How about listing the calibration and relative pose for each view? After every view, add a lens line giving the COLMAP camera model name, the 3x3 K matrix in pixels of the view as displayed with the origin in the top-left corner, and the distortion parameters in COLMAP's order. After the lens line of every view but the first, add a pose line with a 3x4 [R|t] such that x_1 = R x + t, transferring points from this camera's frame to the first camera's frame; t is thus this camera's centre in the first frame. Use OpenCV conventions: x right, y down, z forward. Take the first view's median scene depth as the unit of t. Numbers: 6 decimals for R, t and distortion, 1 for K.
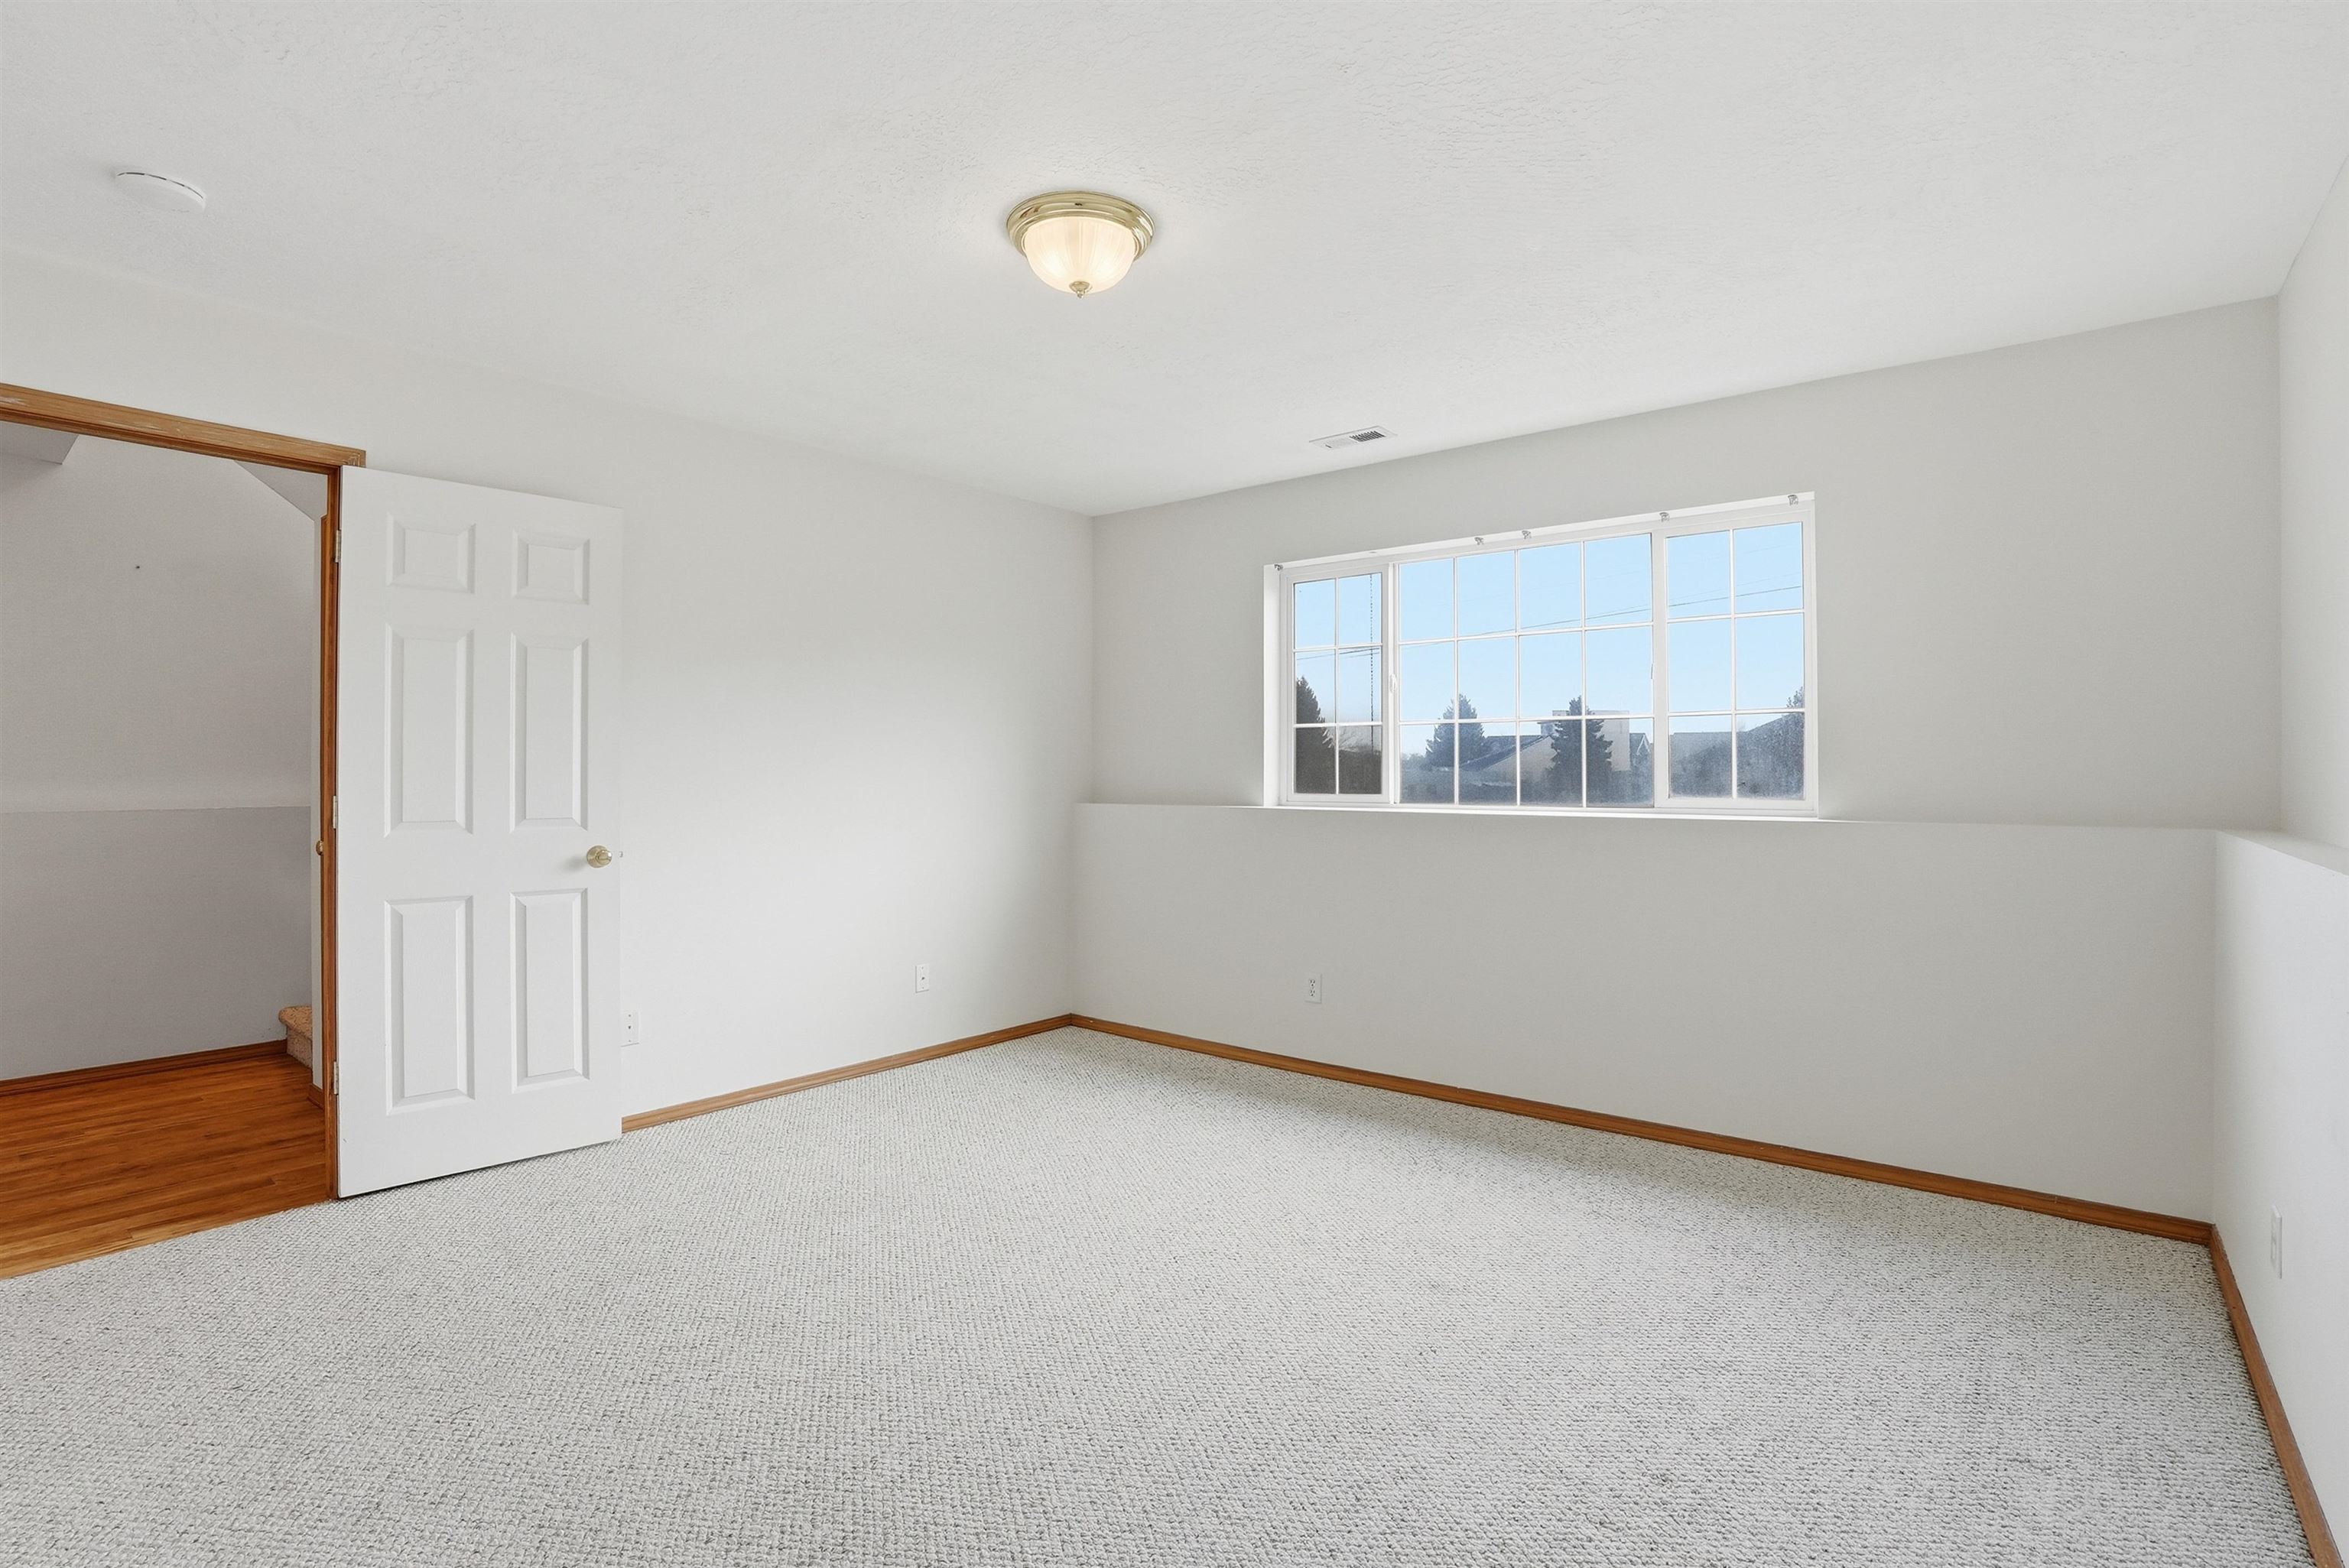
lens RADIAL K [[1092.3, 0, 1174.5], [0, 1092.3, 784.0], [0, 0, 1]] dist [-0.064208, 0.024043]
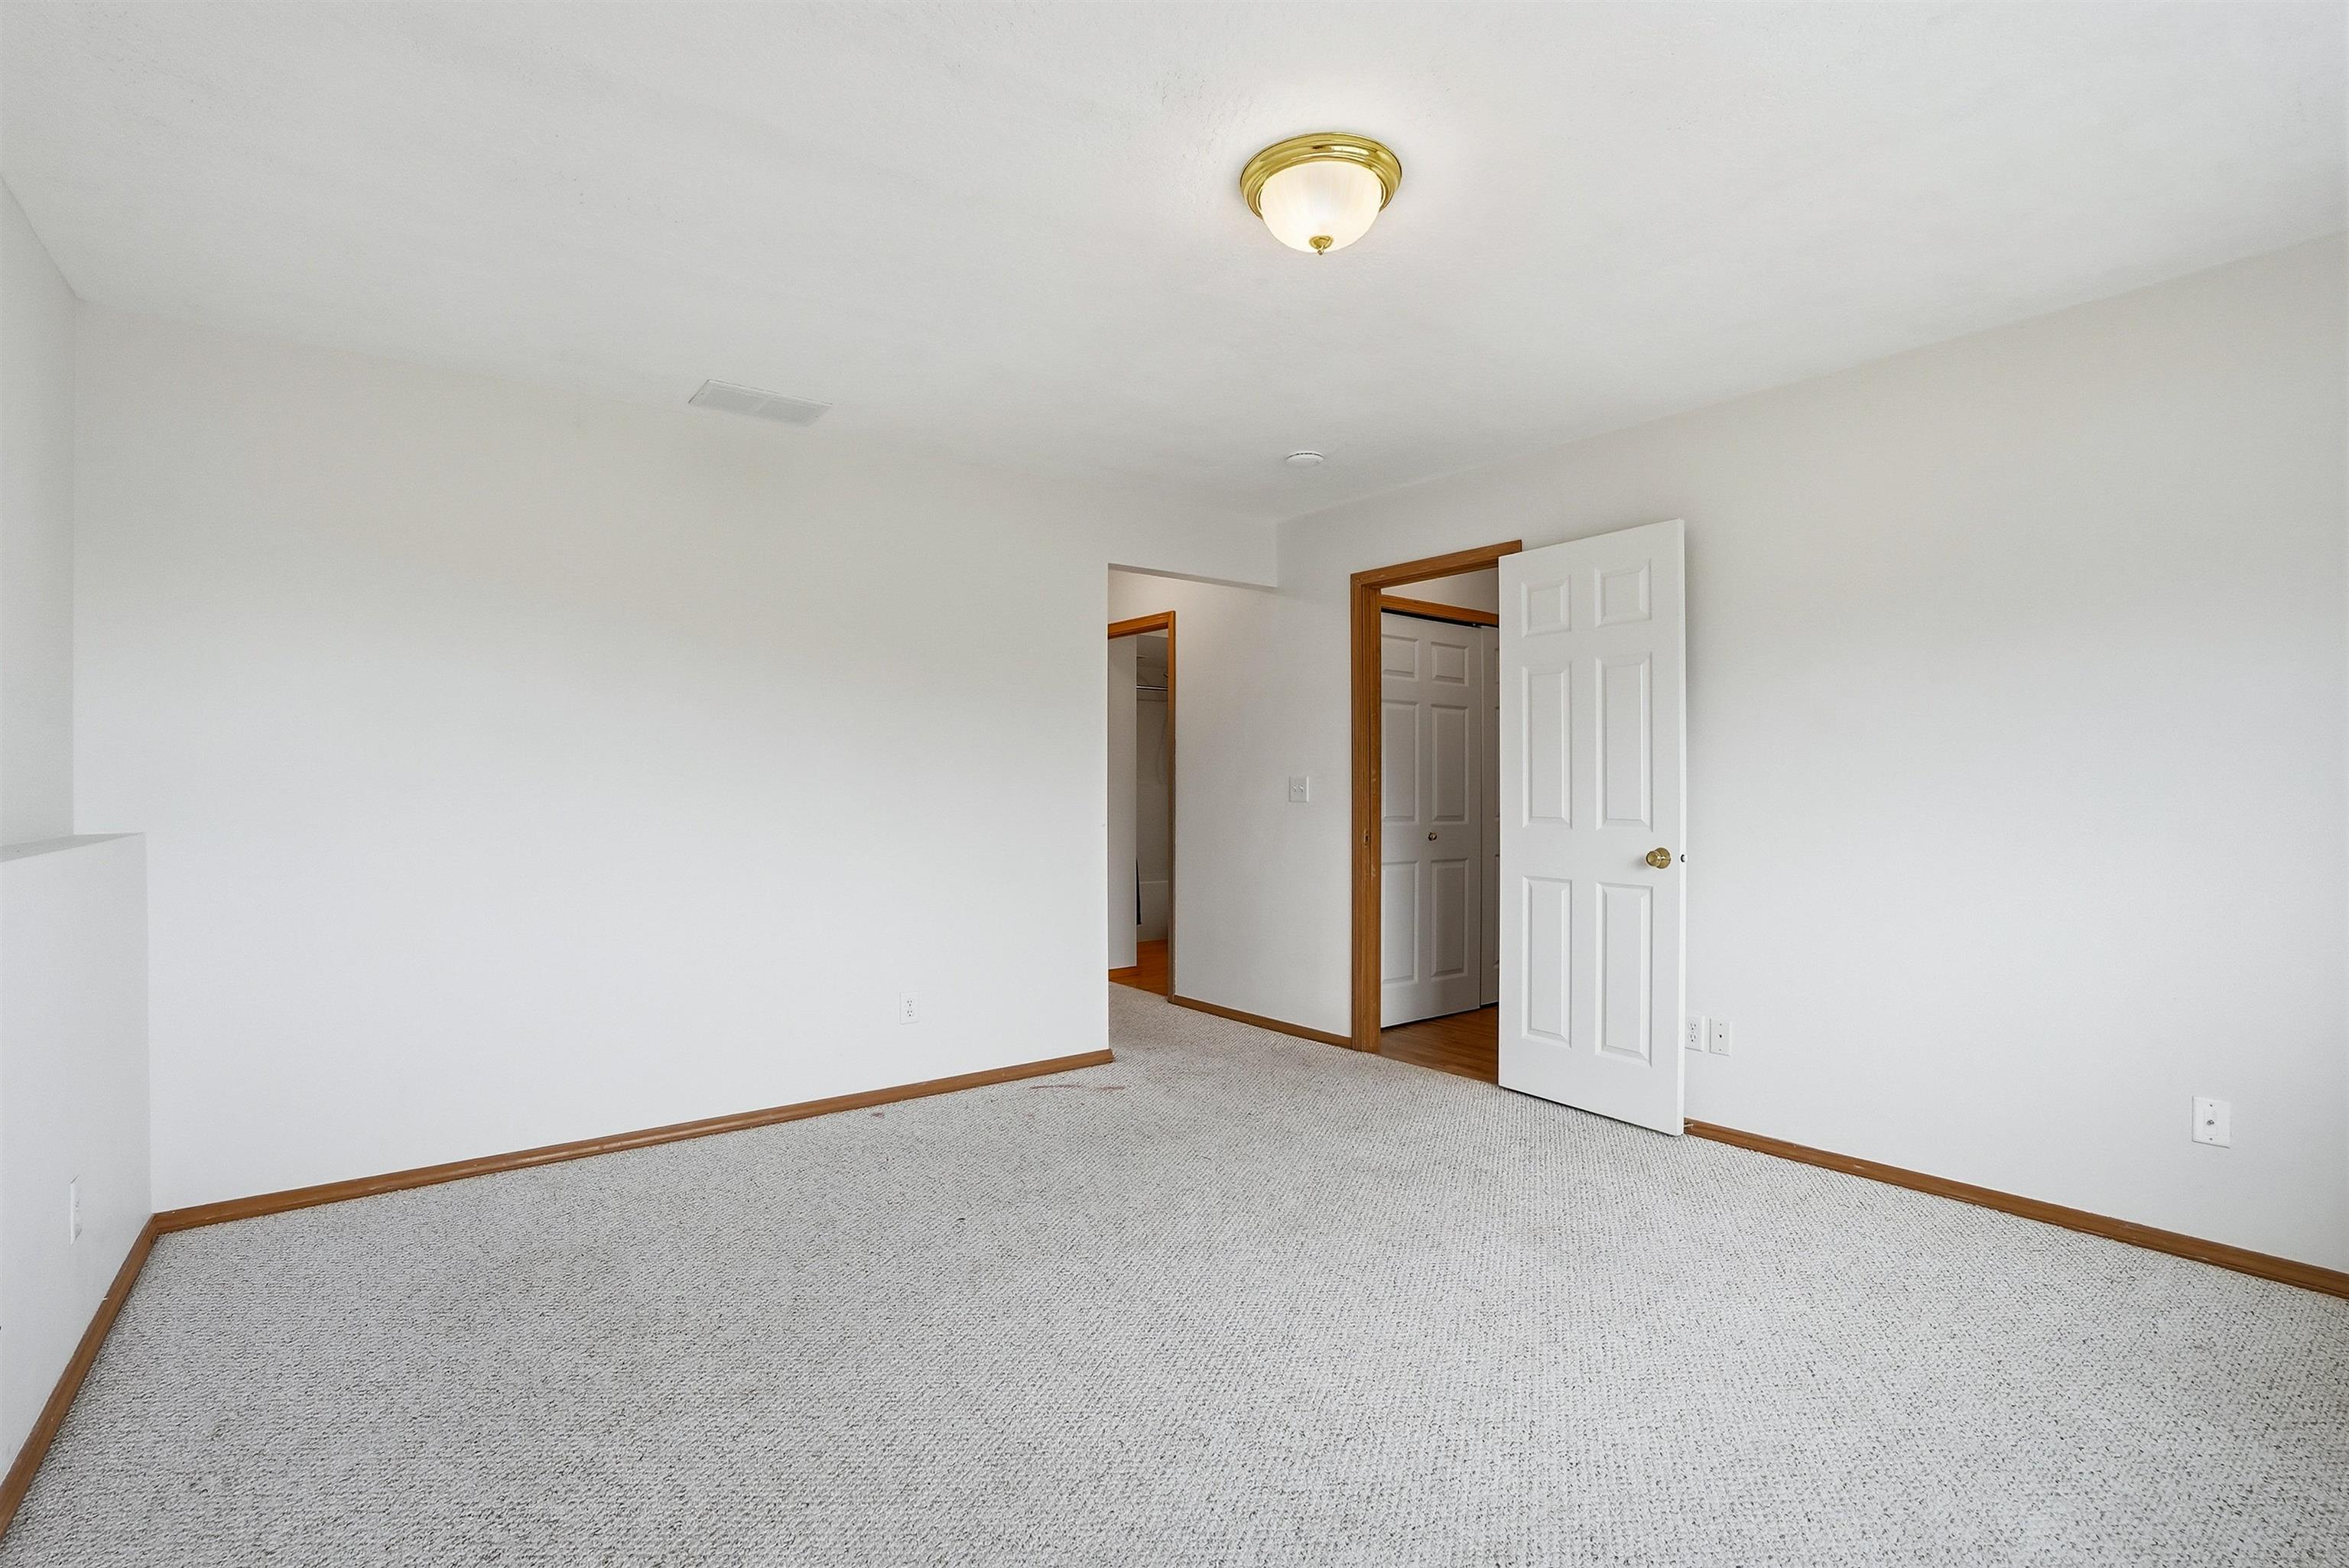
lens RADIAL K [[1092.3, 0, 1174.5], [0, 1092.3, 784.0], [0, 0, 1]] dist [-0.064208, 0.024043]
pose [[-0.236626, -0.002270, -0.971598, 0.644974], [-0.003943, 0.999991, -0.001376, 0.000231], [0.971593, 0.003506, -0.236633, 0.856798]]
